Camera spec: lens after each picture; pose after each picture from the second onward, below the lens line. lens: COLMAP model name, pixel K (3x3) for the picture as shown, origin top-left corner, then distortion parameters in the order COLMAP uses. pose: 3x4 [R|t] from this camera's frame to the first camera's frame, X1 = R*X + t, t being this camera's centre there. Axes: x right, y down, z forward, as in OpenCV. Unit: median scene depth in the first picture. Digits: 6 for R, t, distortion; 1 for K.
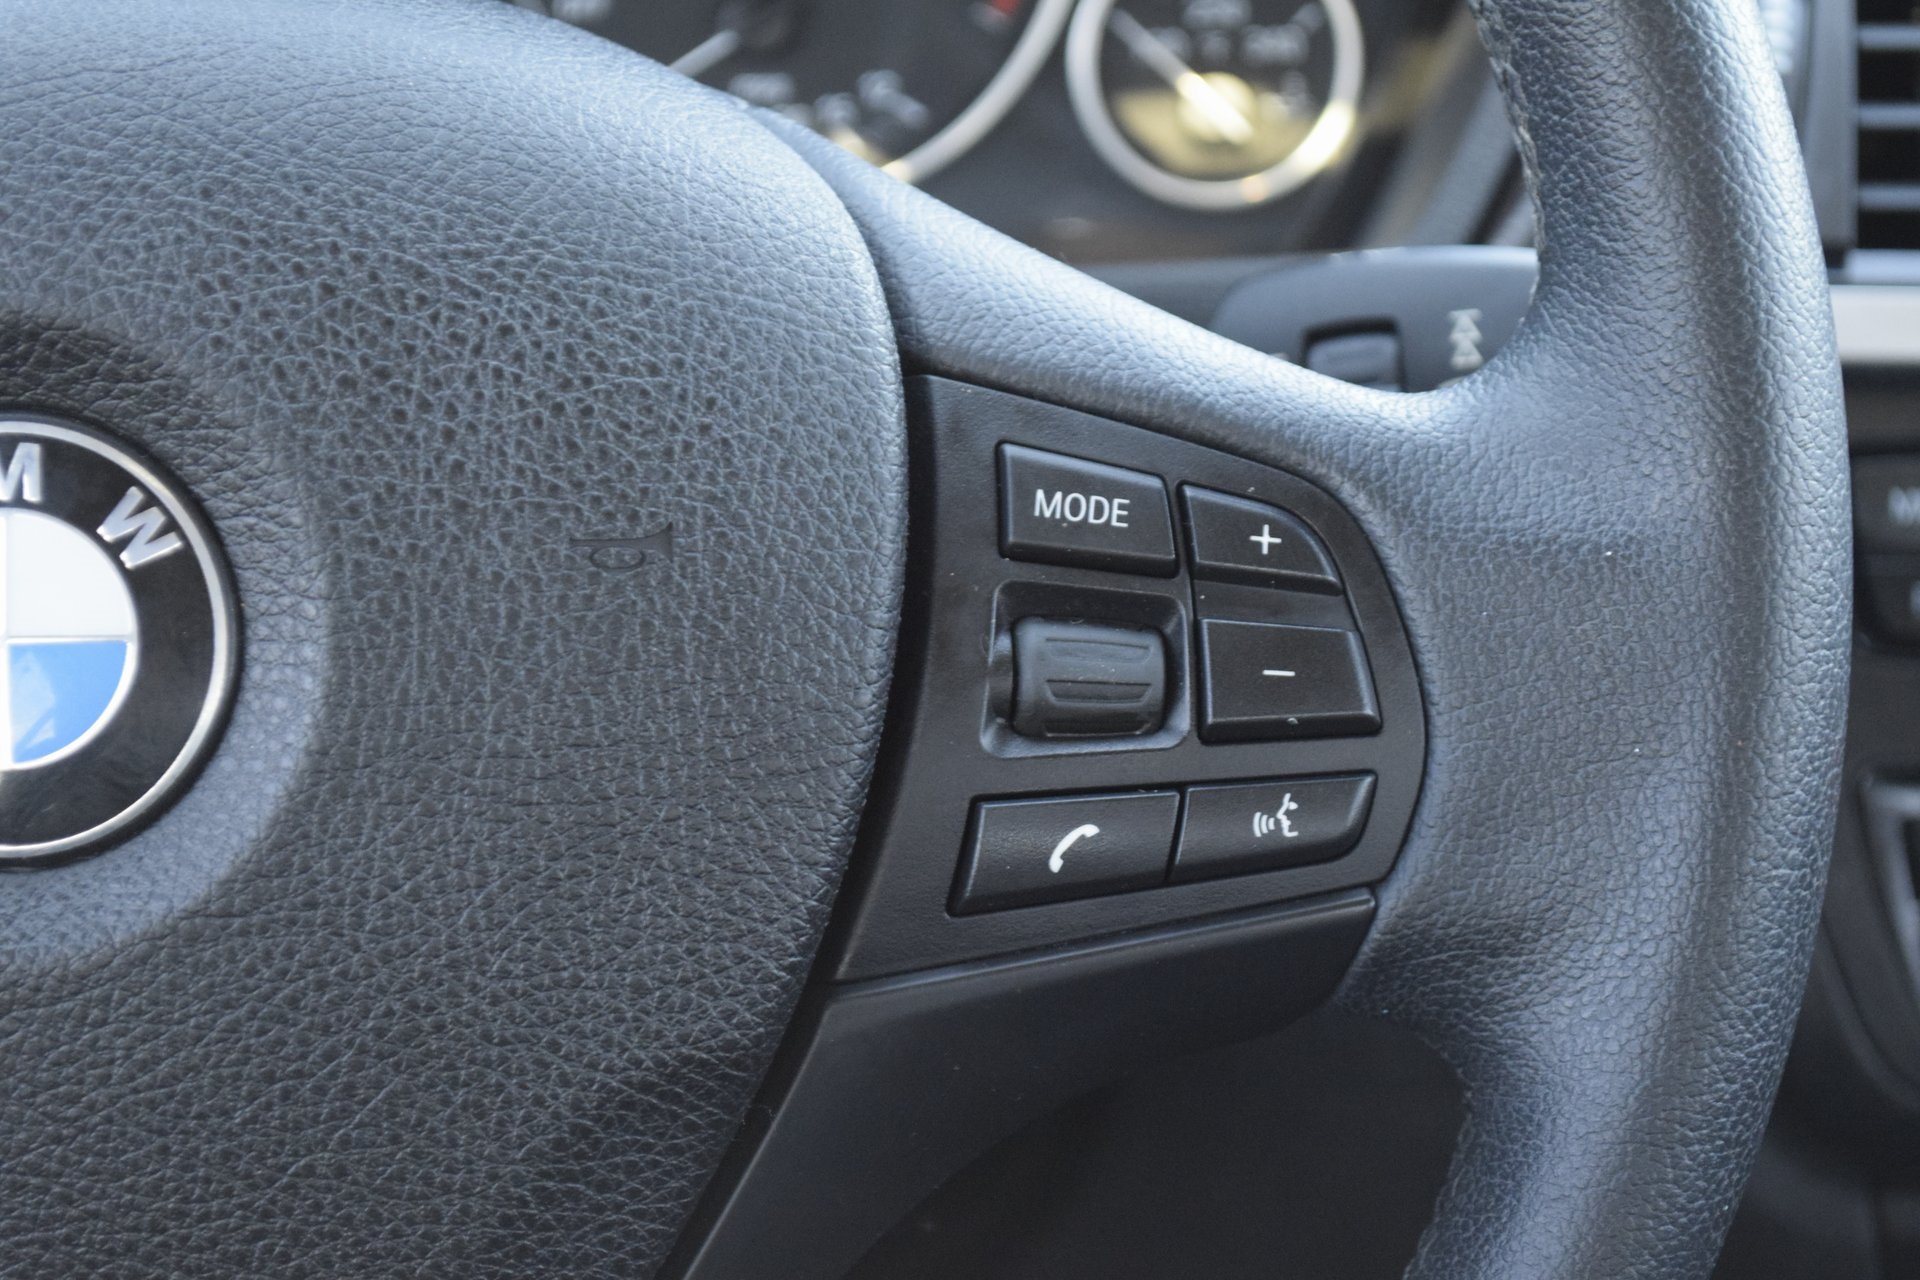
lens RADIAL K [[4414.4, 0, 961.9], [0, 4414.4, 642.2], [0, 0, 1]] dist [0.013494, 0.000000]
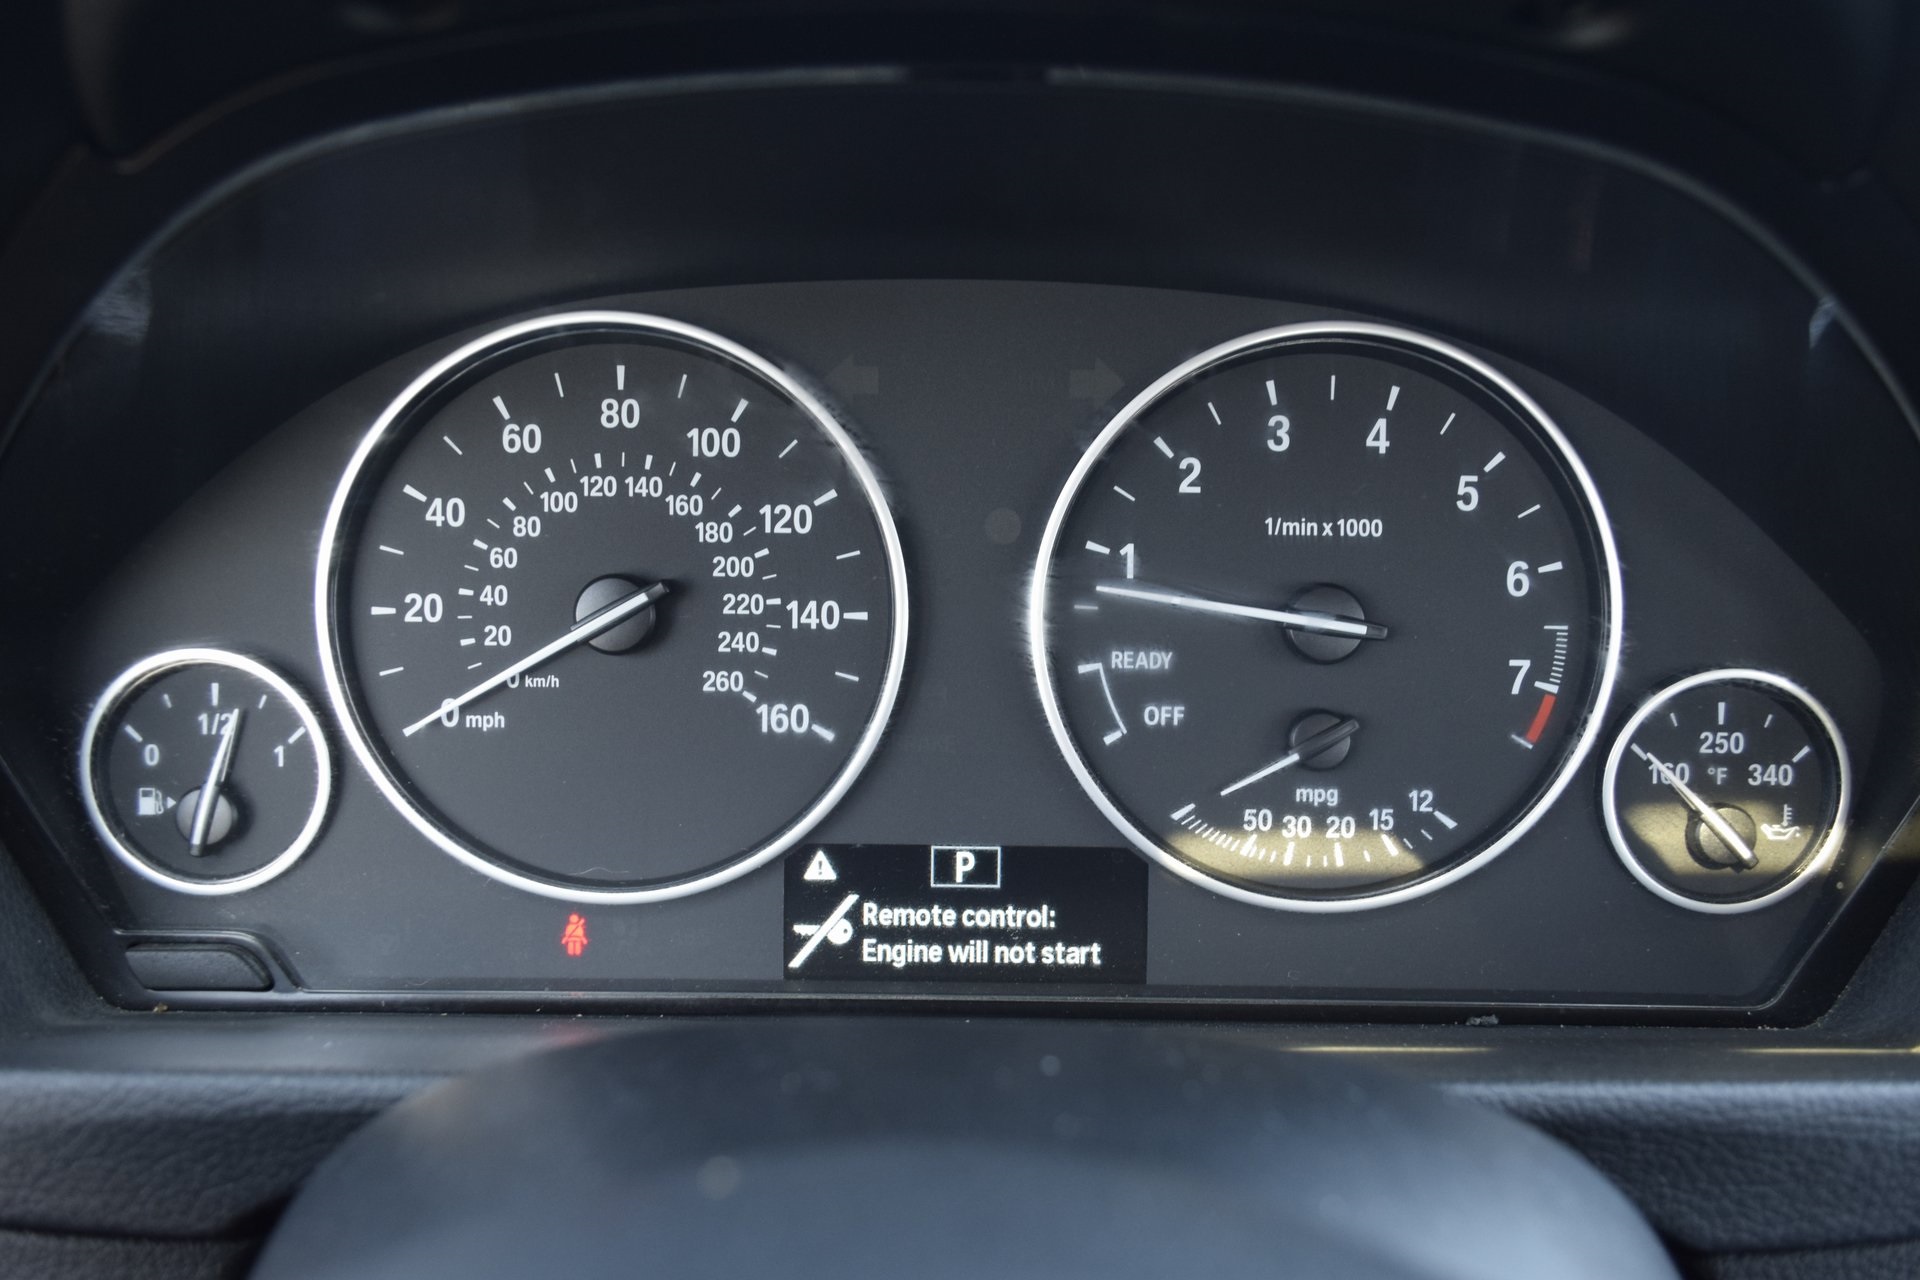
lens RADIAL K [[1452.6, 0, 958.5], [0, 1452.6, 645.1], [0, 0, 1]] dist [-0.026168, 0.005506]
pose [[0.998999, 0.041178, -0.017478, -0.205372], [-0.041441, 0.999029, -0.014935, -0.239553], [0.016847, 0.015645, 0.999736, 0.970010]]
